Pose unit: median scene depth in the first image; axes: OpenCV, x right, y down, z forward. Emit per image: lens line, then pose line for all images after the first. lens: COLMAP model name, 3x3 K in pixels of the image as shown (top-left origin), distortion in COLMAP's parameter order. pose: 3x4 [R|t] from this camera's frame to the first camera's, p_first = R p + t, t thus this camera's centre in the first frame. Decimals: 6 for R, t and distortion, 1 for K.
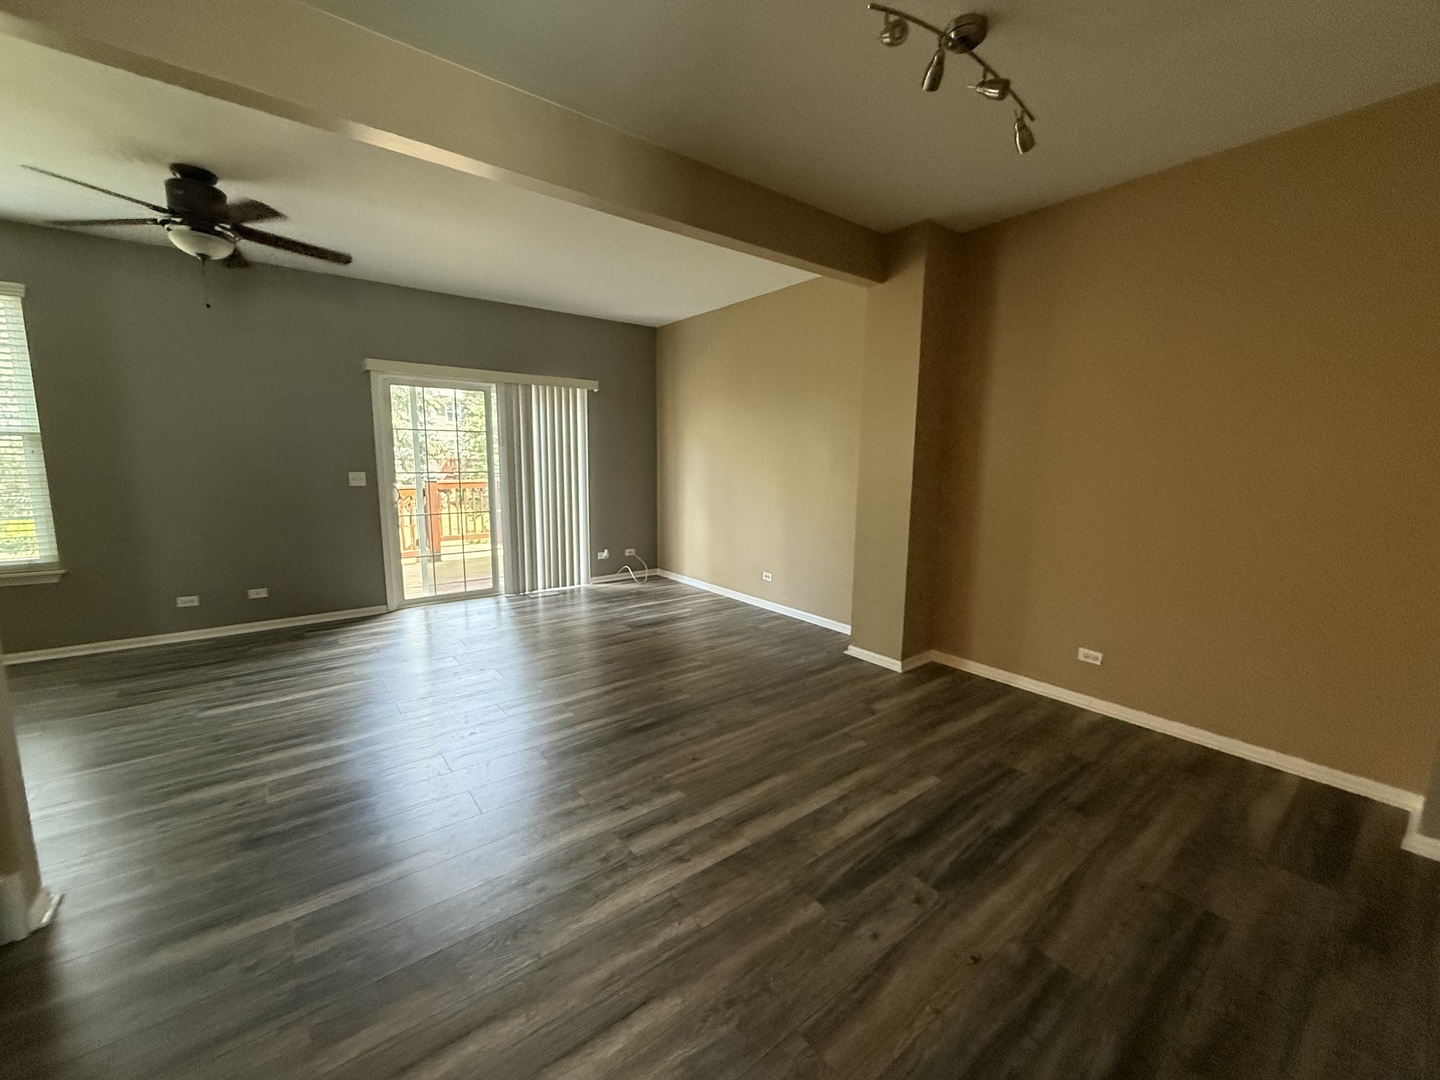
lens RADIAL K [[575.3, 0, 722.5], [0, 575.3, 539.1], [0, 0, 1]] dist [0.000689, 0.000380]
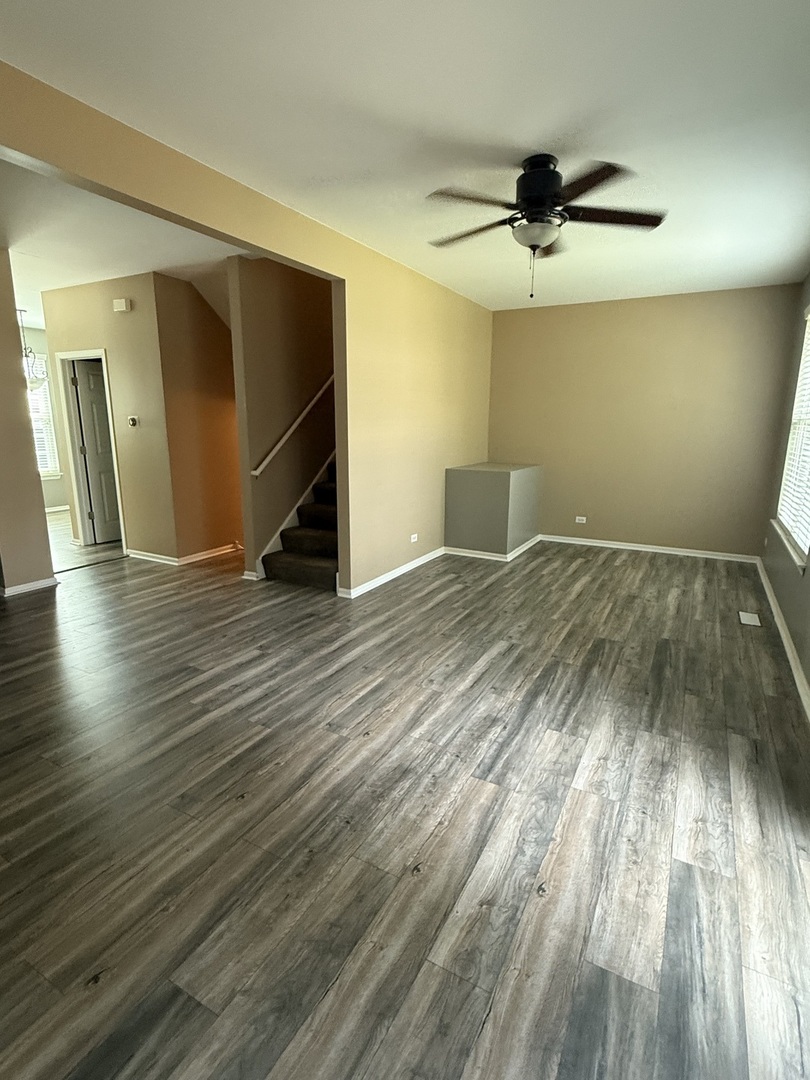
lens RADIAL K [[537.3, 0, 409.1], [0, 537.3, 536.8], [0, 0, 1]] dist [0.000104, 0.001707]
pose [[-0.920796, 0.064904, -0.384606, -0.250139], [-0.072077, 0.940761, 0.331321, -0.270579], [0.383326, 0.332801, -0.861571, 1.724850]]
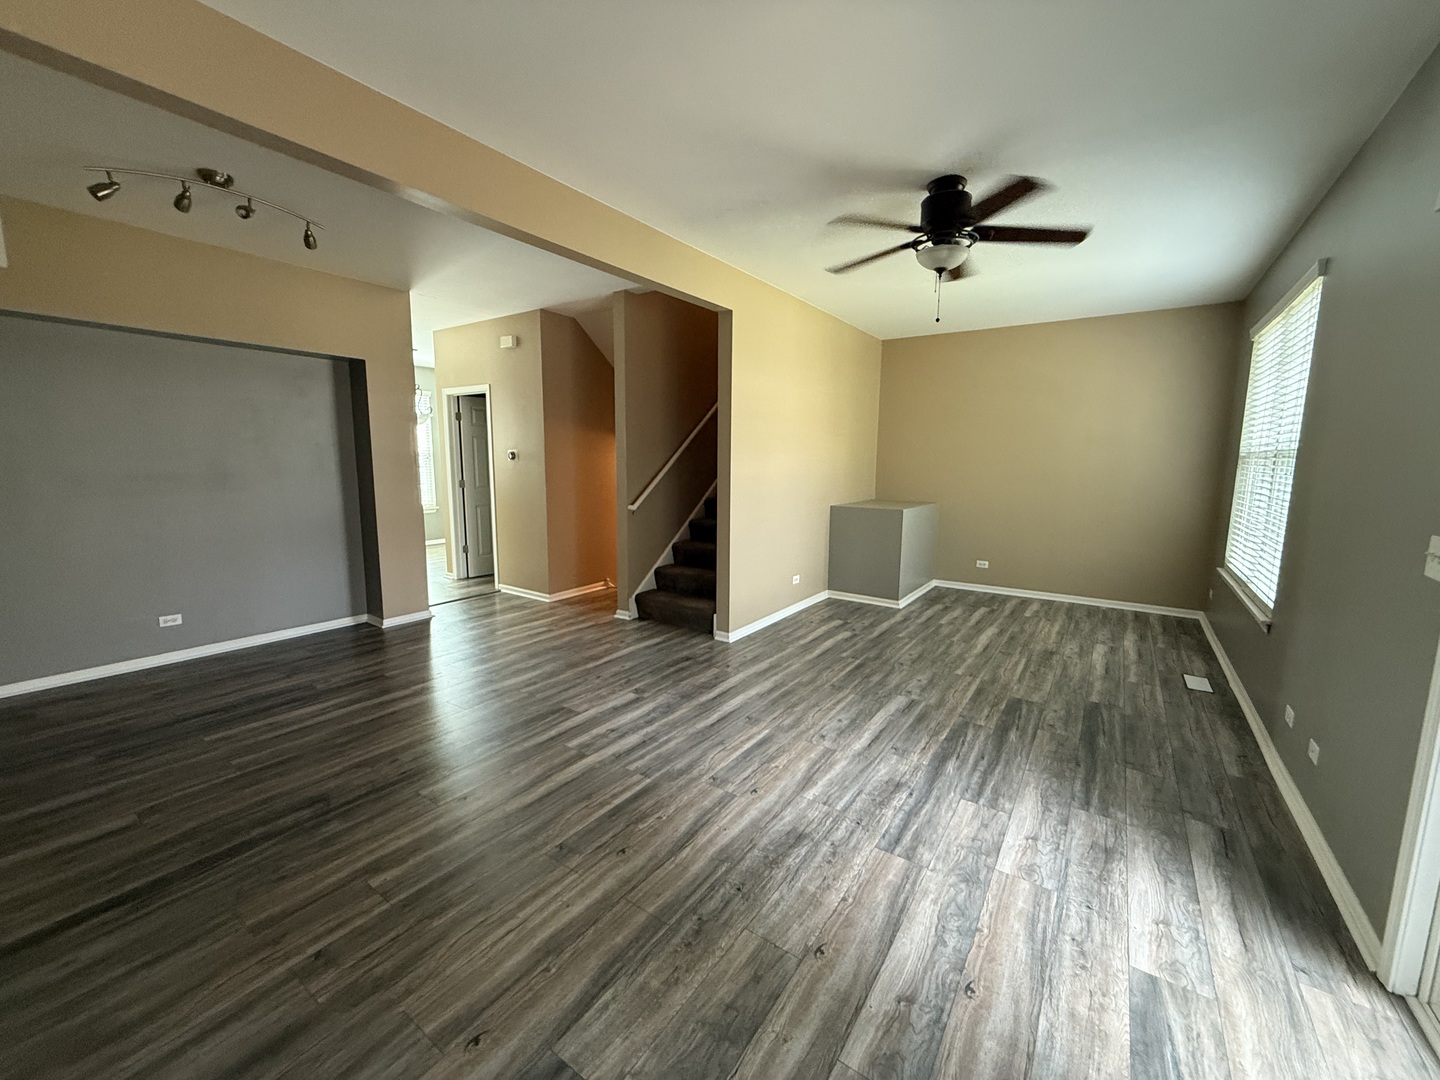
lens RADIAL K [[575.3, 0, 716.6], [0, 575.3, 534.4], [0, 0, 1]] dist [0.000689, 0.000380]
pose [[-0.958047, 0.019198, -0.285967, -0.217613], [-0.058921, 0.963250, 0.262065, -0.259811], [0.280489, 0.267920, -0.921708, 1.717694]]
